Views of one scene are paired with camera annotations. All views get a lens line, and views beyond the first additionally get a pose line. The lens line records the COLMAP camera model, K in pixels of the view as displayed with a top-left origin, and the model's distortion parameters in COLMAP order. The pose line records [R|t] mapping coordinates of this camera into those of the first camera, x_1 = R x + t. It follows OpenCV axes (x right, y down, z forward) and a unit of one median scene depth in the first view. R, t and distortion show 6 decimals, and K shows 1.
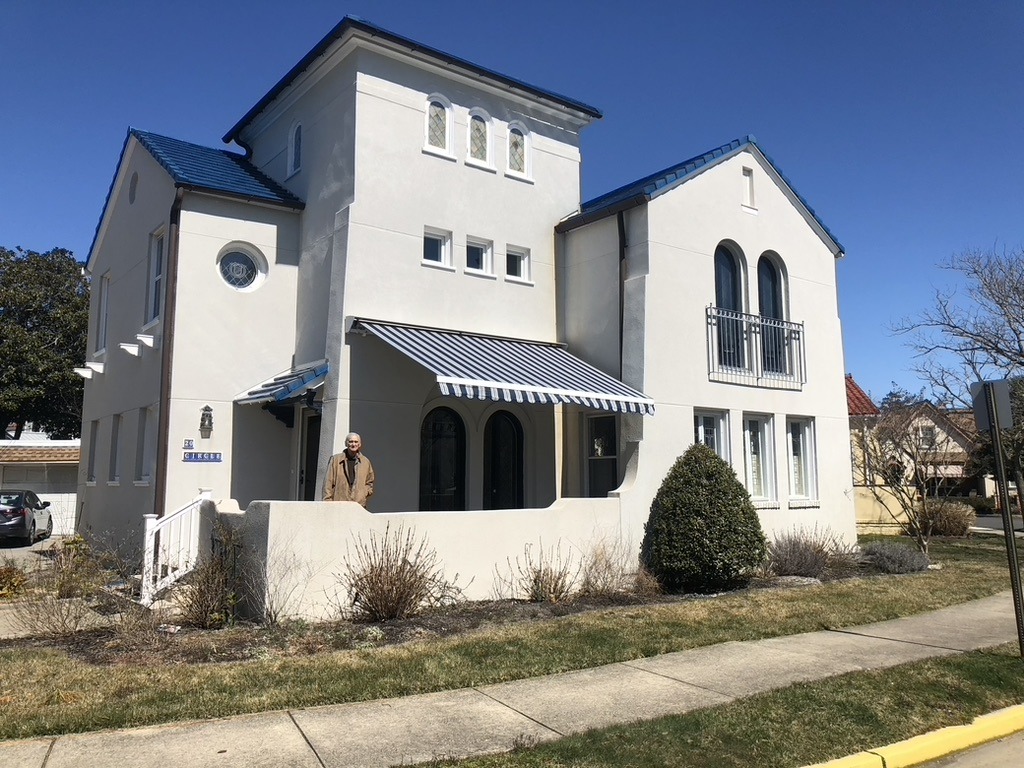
lens RADIAL K [[821.5, 0, 514.5], [0, 821.5, 335.8], [0, 0, 1]] dist [0.003143, 0.000312]
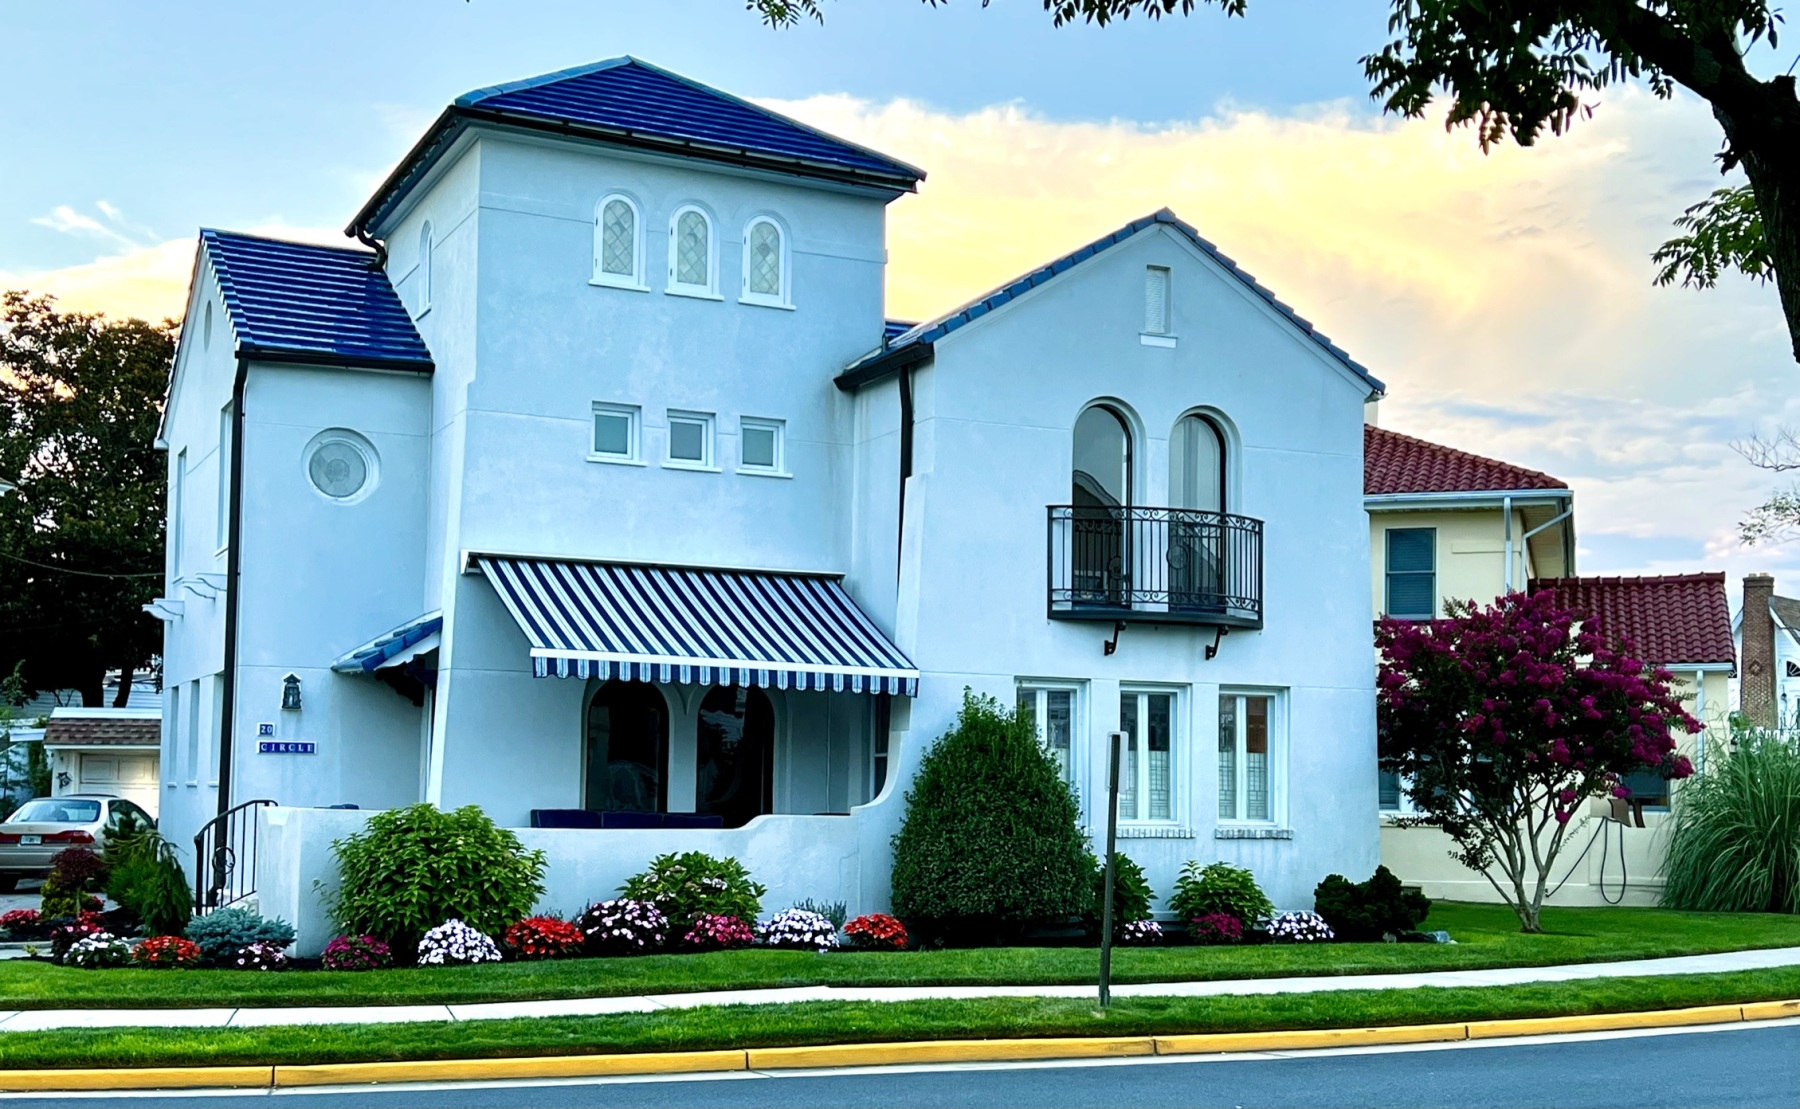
lens RADIAL K [[2123.8, 0, 900.0], [0, 2123.8, 554.5], [0, 0, 1]] dist [-0.003213, 0.001816]
pose [[0.980770, -0.010237, -0.194900, 0.432469], [0.021885, 0.998094, 0.057704, -0.098025], [0.193938, -0.060860, 0.979124, -0.587109]]
